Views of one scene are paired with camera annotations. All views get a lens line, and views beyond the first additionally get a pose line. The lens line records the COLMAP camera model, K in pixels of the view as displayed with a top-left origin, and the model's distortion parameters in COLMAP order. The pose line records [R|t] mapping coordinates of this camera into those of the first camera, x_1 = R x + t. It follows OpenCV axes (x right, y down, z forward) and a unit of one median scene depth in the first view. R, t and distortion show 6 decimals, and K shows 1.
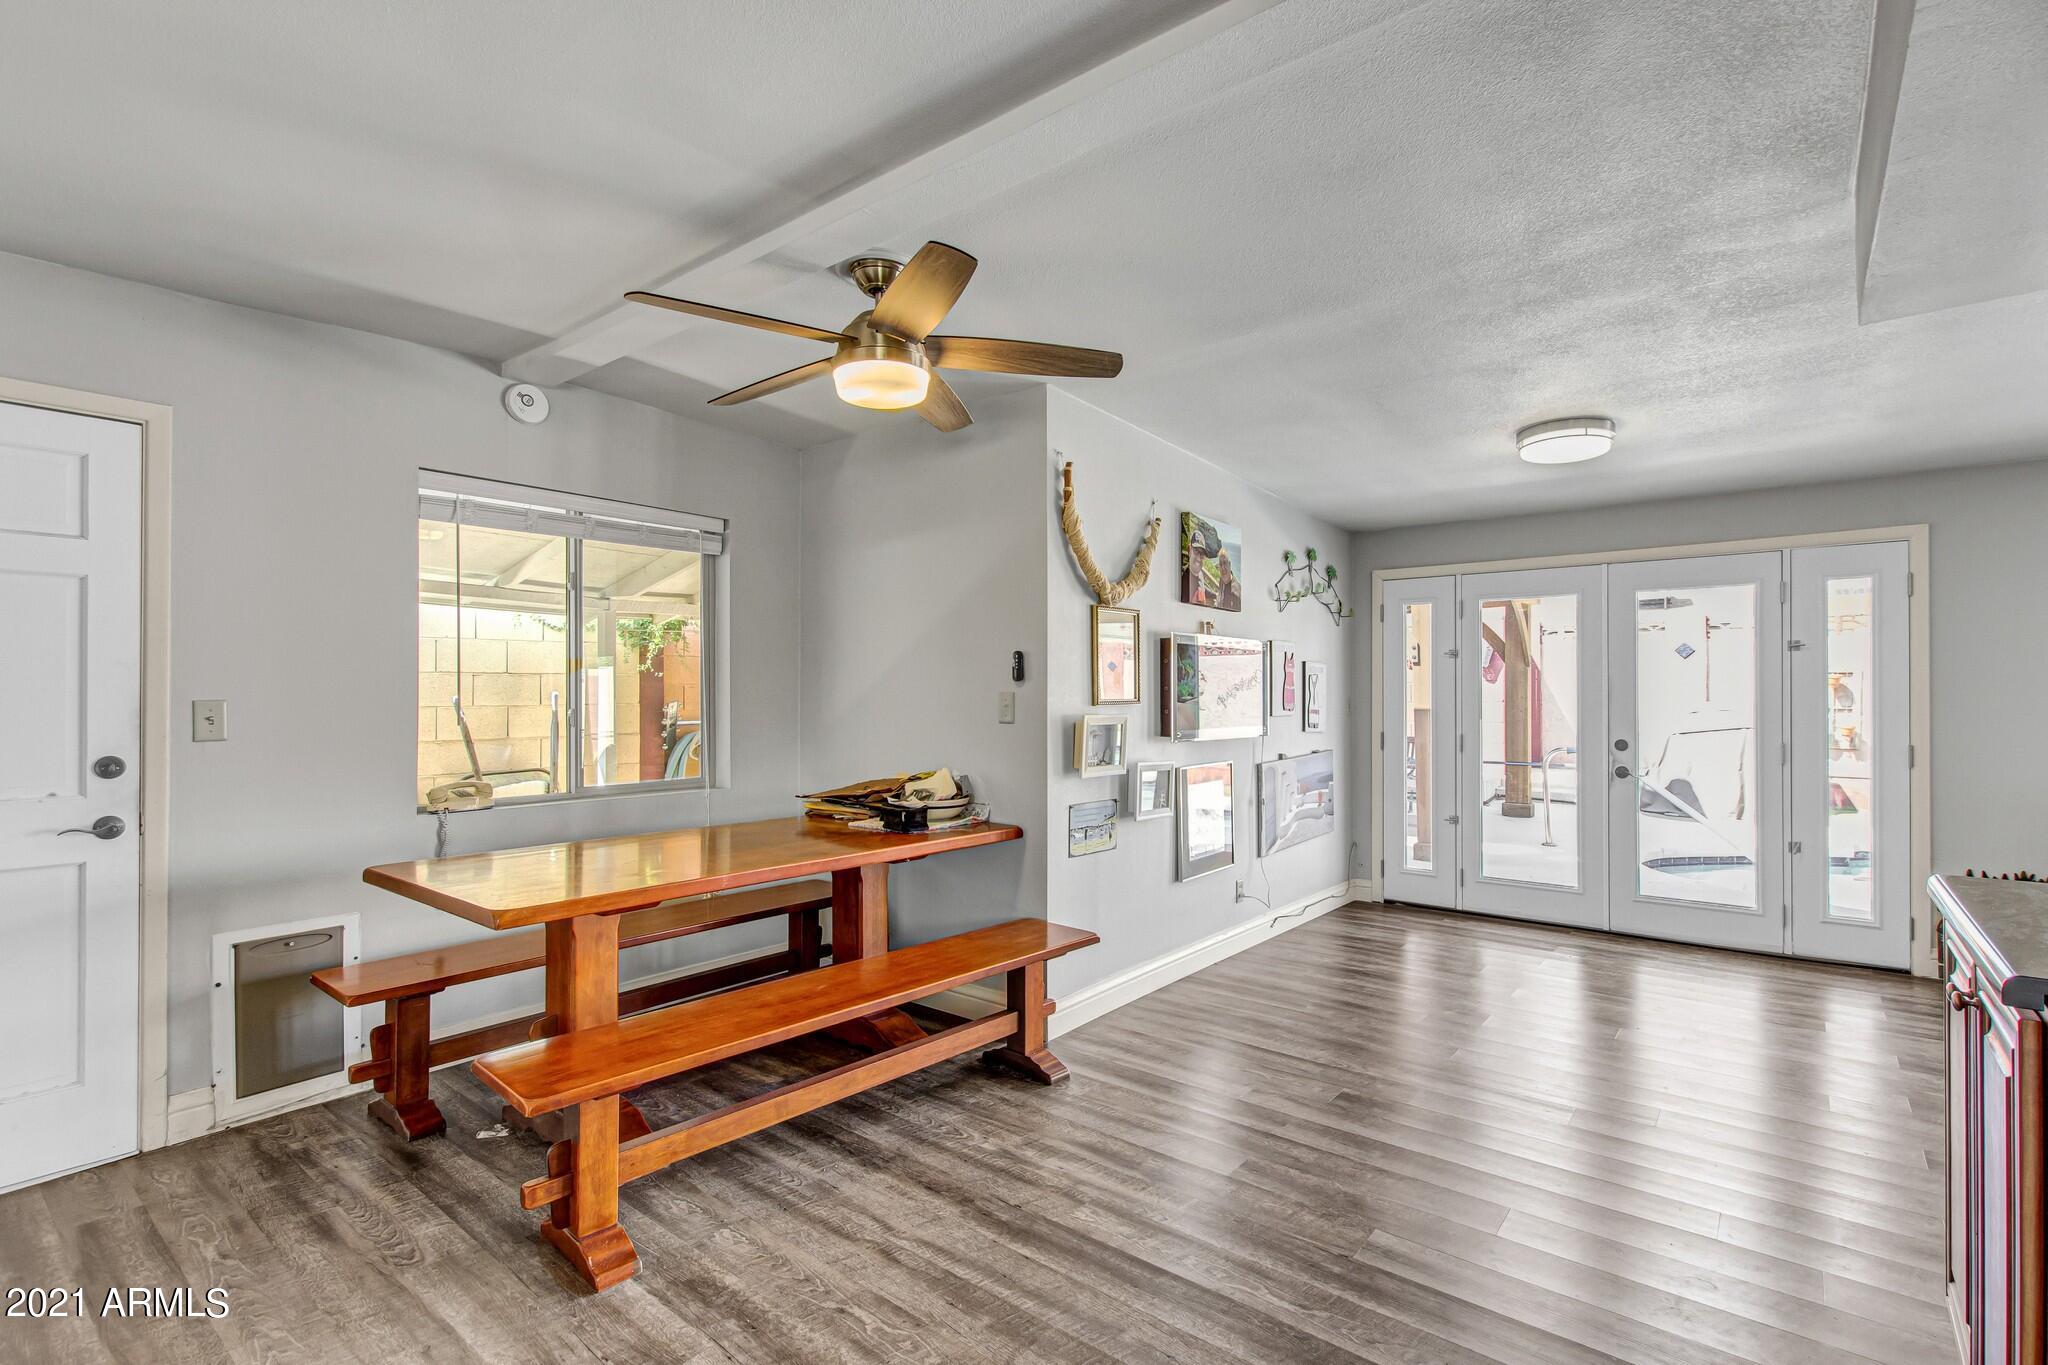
lens RADIAL K [[930.7, 0, 1034.7], [0, 930.7, 689.9], [0, 0, 1]] dist [-0.001557, -0.000107]
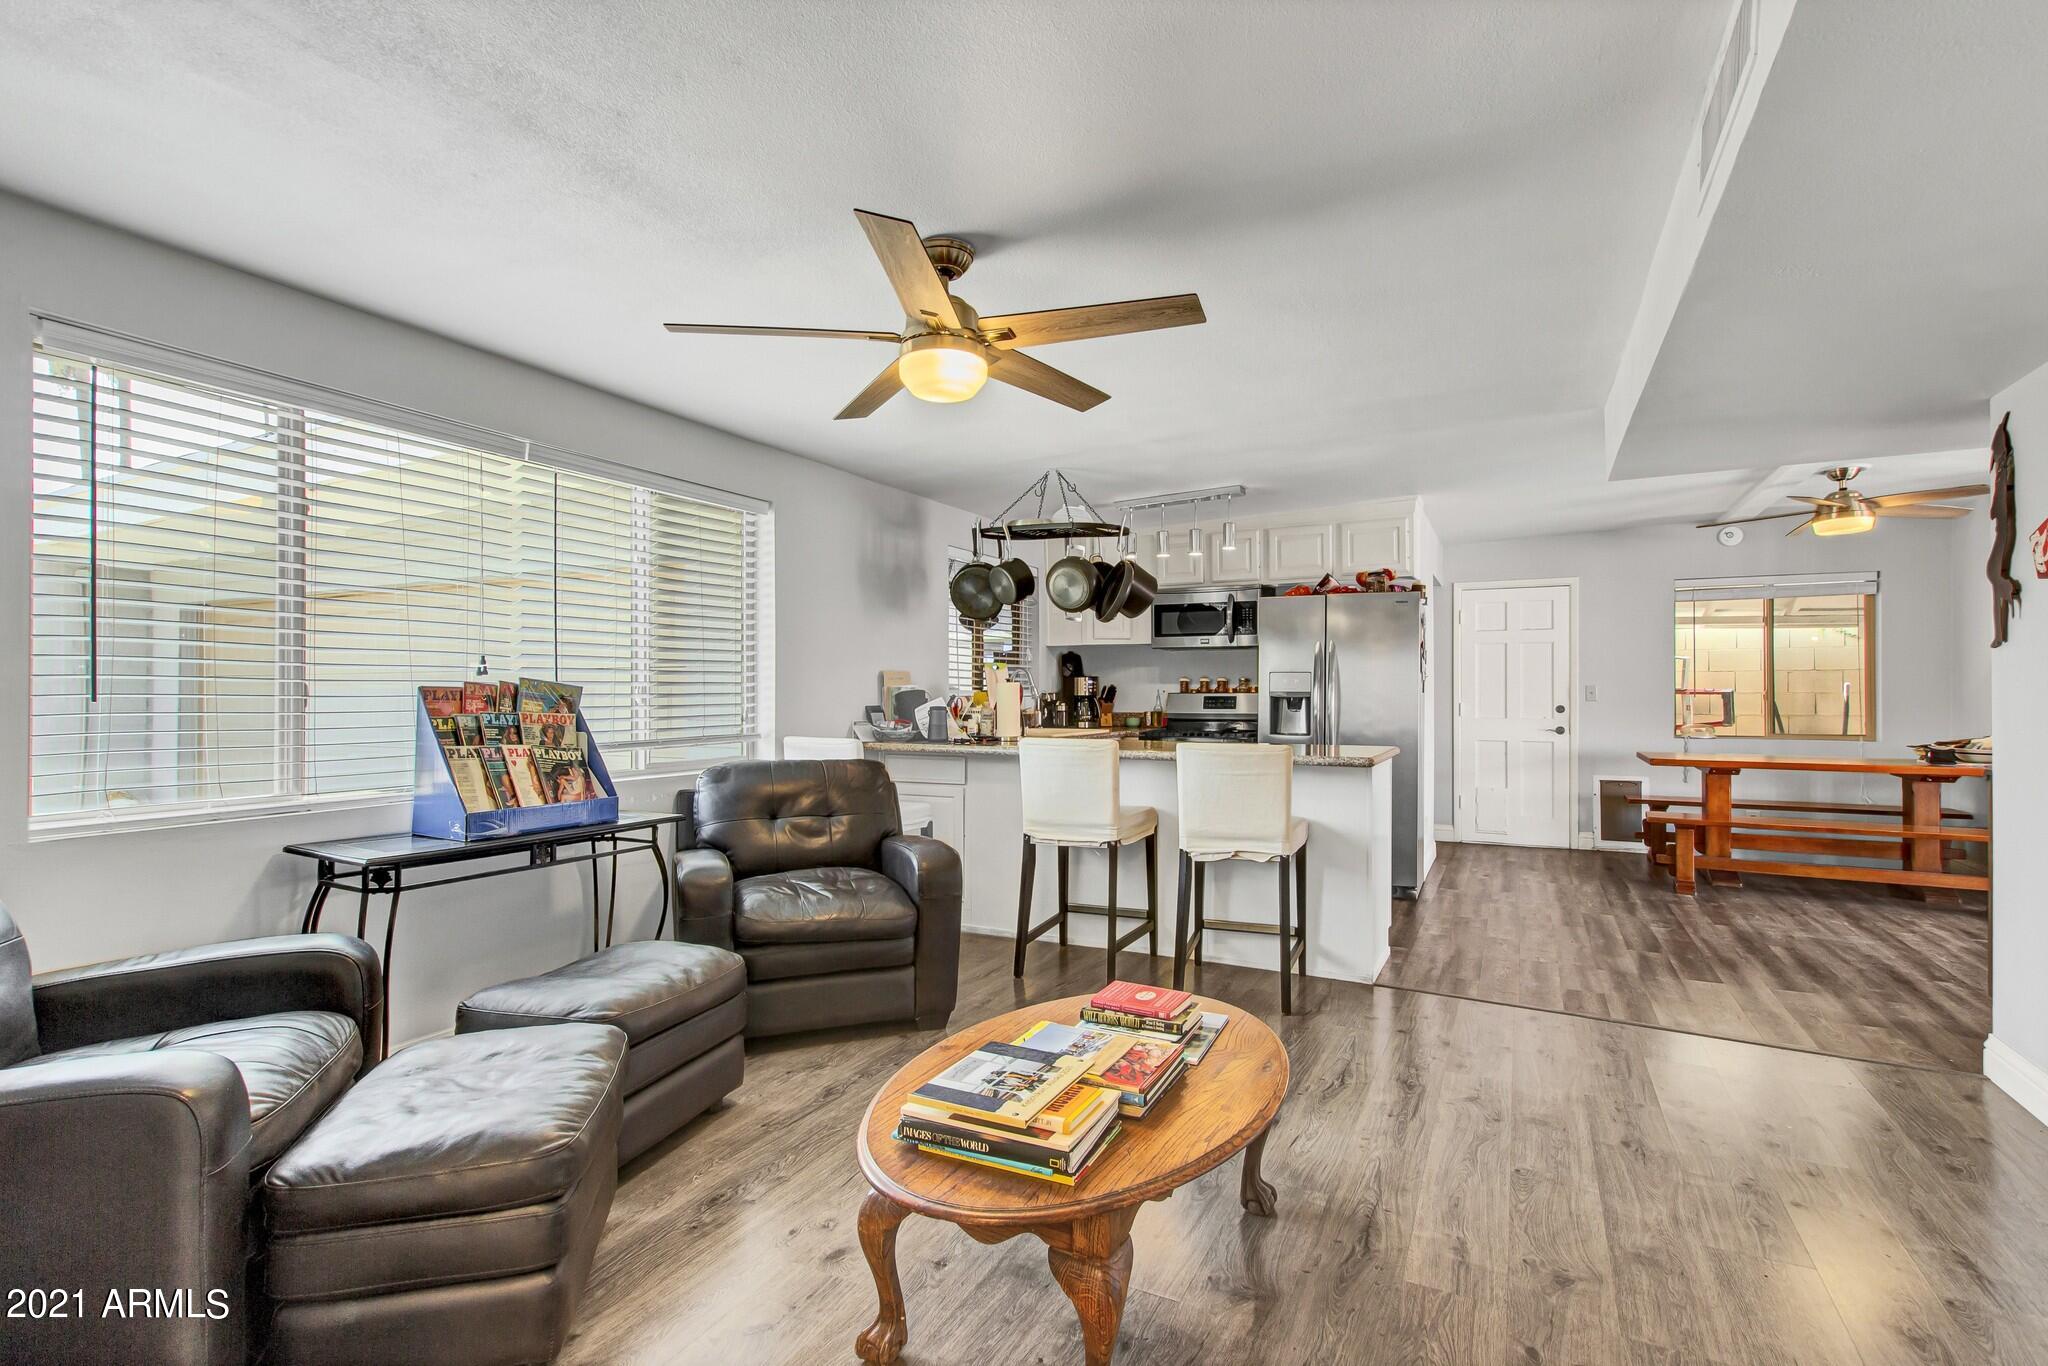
lens RADIAL K [[930.7, 0, 1030.2], [0, 930.7, 689.9], [0, 0, 1]] dist [-0.001557, -0.000107]
pose [[0.189306, -0.001457, -0.981917, 1.389047], [0.003903, 0.999992, -0.000732, 0.020301], [0.981910, -0.003694, 0.189310, -1.051844]]
